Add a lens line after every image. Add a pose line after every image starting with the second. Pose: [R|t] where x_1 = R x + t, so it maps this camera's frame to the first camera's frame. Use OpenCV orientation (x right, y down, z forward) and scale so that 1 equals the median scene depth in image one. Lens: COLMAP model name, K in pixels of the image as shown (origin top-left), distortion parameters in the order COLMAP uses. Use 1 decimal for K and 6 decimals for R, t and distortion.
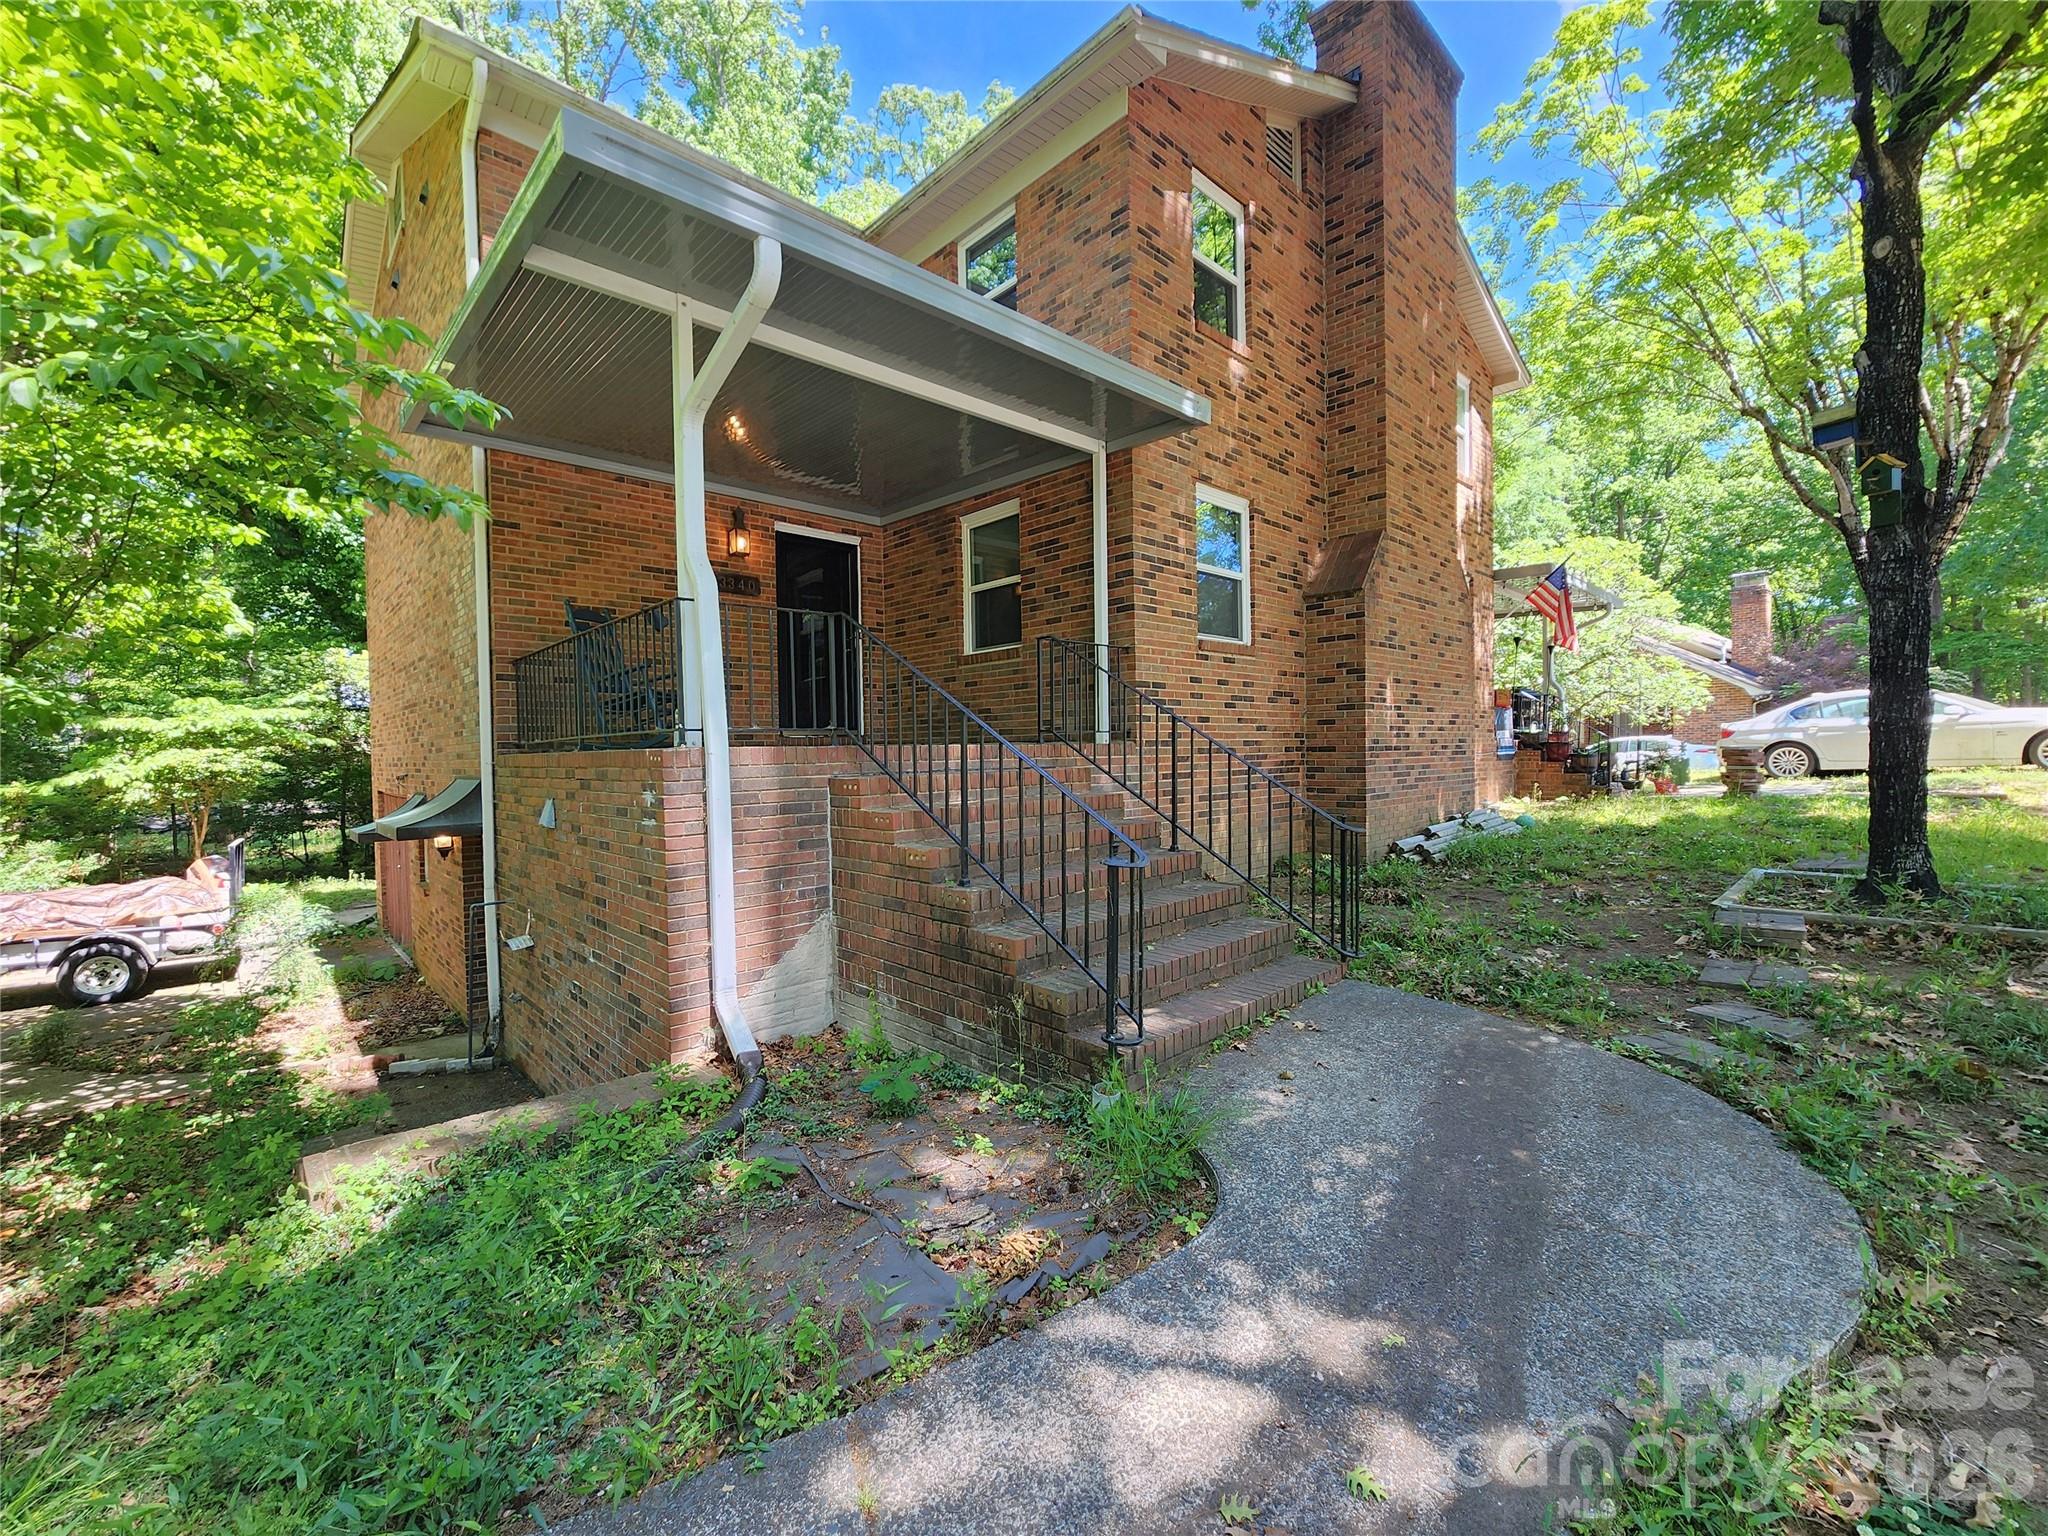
lens RADIAL K [[846.7, 0, 1035.2], [0, 846.7, 758.9], [0, 0, 1]] dist [0.001931, 0.000171]
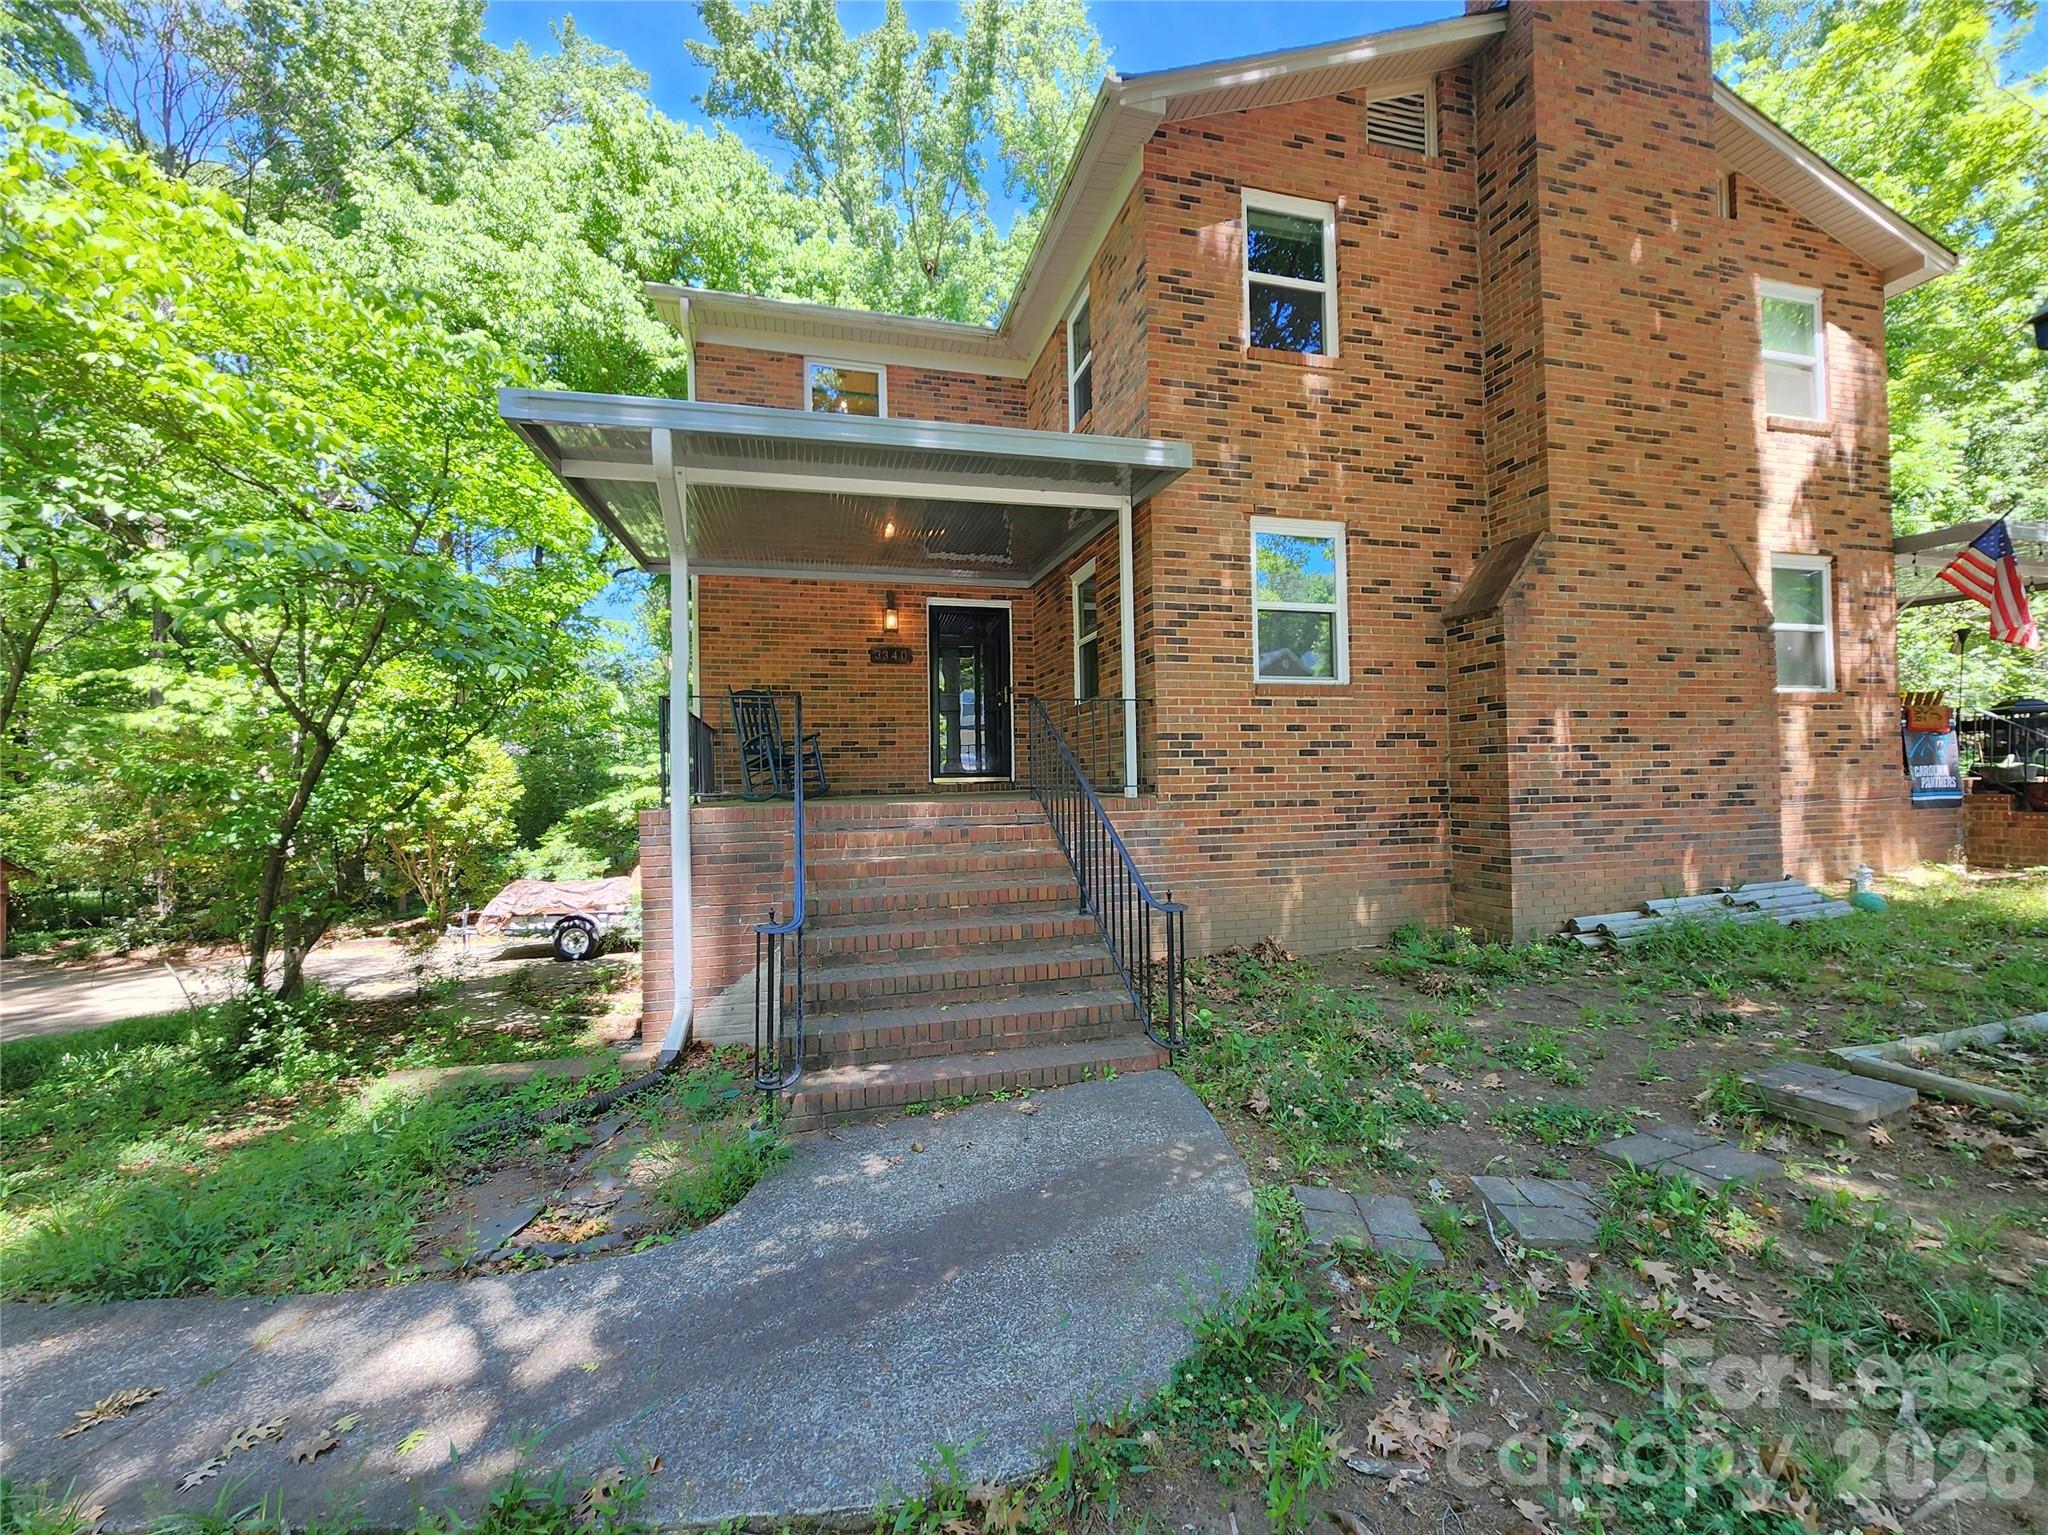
lens RADIAL K [[851.7, 0, 1041.4], [0, 851.7, 755.6], [0, 0, 1]] dist [0.001487, 0.000570]
pose [[0.879638, -0.014025, -0.475436, 0.394744], [-0.001084, 0.999503, -0.031491, -0.030091], [0.475642, 0.028216, 0.879186, 0.062332]]
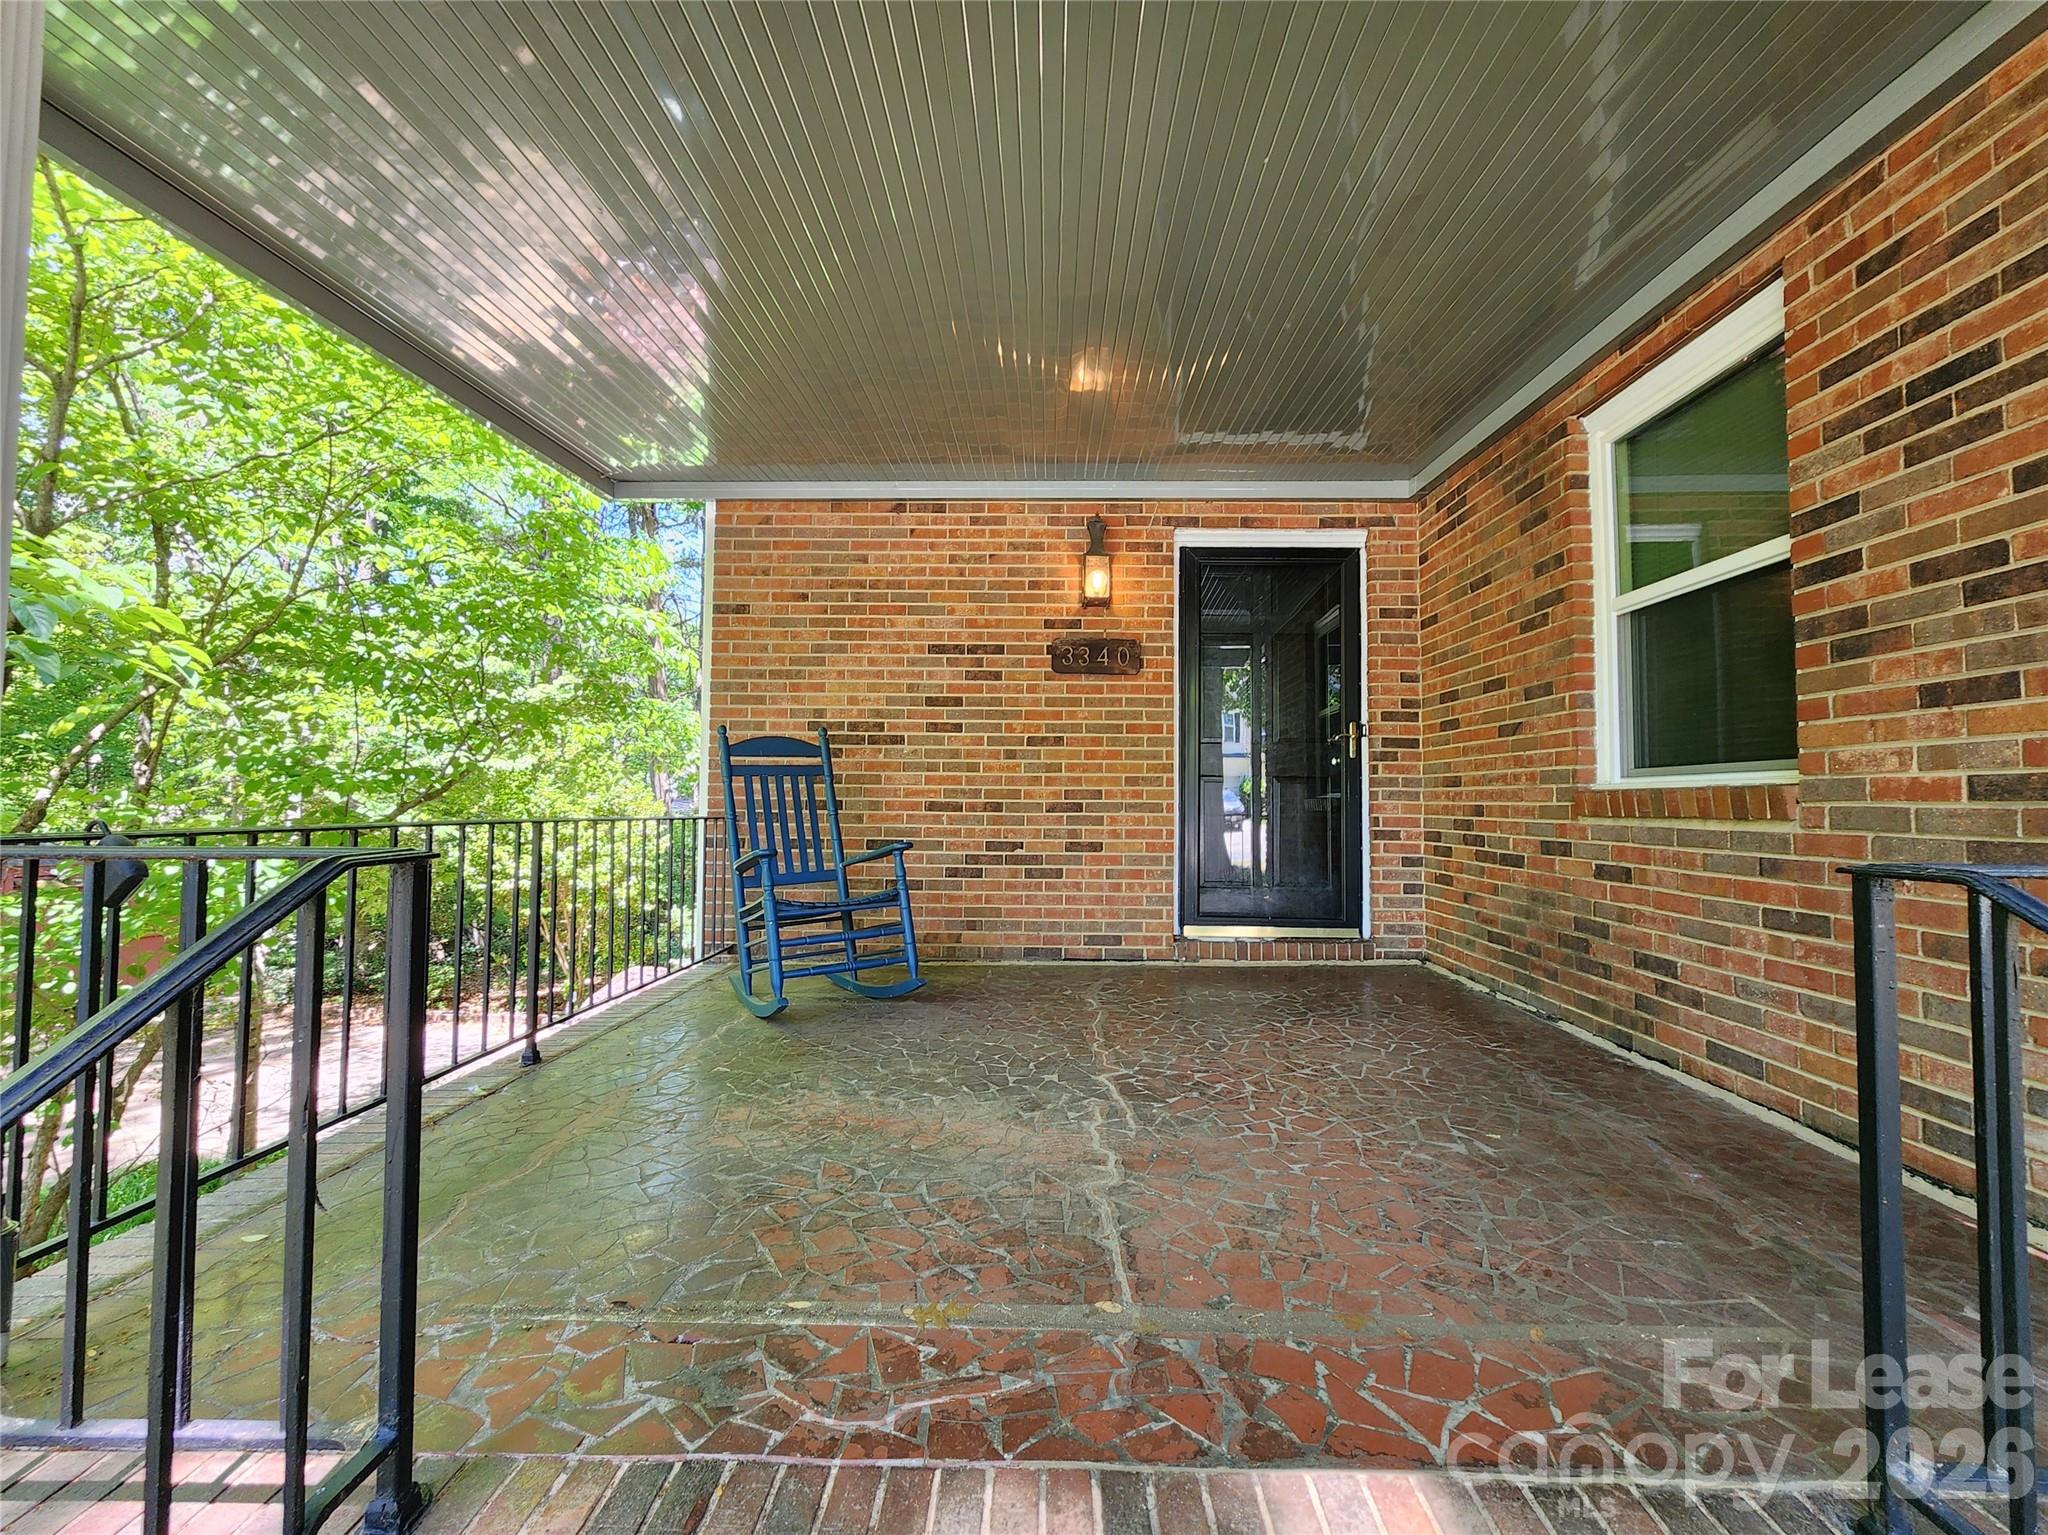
lens RADIAL K [[846.7, 0, 1035.2], [0, 846.7, 758.4], [0, 0, 1]] dist [0.001931, 0.000171]
pose [[0.703432, -0.010475, -0.710685, 0.005994], [-0.028743, 0.998654, -0.043169, -0.116887], [0.710181, 0.050793, 0.702184, 0.597213]]
